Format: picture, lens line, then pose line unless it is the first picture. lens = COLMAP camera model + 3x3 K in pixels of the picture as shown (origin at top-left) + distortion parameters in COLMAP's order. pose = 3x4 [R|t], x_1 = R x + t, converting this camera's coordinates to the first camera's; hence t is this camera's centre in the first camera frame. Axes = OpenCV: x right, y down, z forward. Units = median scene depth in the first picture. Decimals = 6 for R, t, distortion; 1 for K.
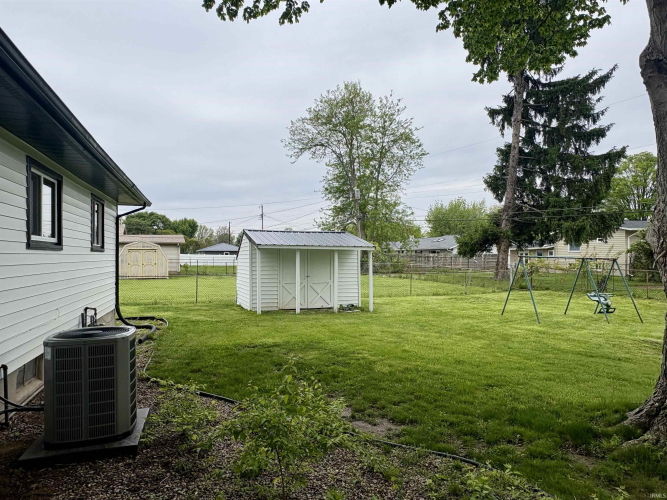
lens RADIAL K [[433.7, 0, 332.8], [0, 433.7, 255.0], [0, 0, 1]] dist [-0.001114, 0.002949]
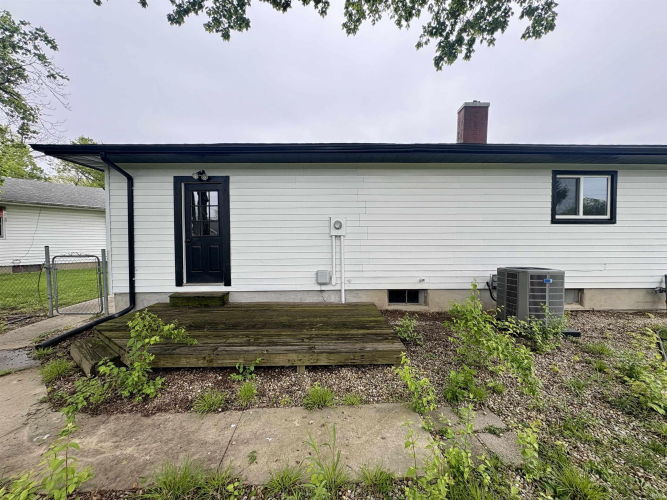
lens RADIAL K [[264.3, 0, 334.6], [0, 264.3, 249.9], [0, 0, 1]] dist [0.000245, -0.000311]
pose [[-0.272585, 0.037014, -0.961419, 0.114367], [0.001915, 0.999279, 0.037929, 0.010008], [0.962130, 0.008498, -0.272459, 0.088725]]
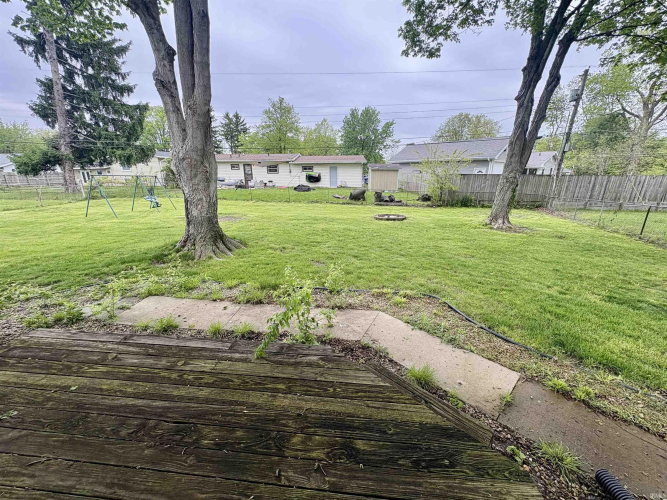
lens RADIAL K [[264.3, 0, 332.8], [0, 264.3, 249.4], [0, 0, 1]] dist [0.000245, -0.000311]
pose [[0.404303, -0.258279, 0.877400, -0.043423], [0.003577, 0.959739, 0.280869, -0.001928], [-0.914618, -0.110418, 0.388950, -0.060355]]
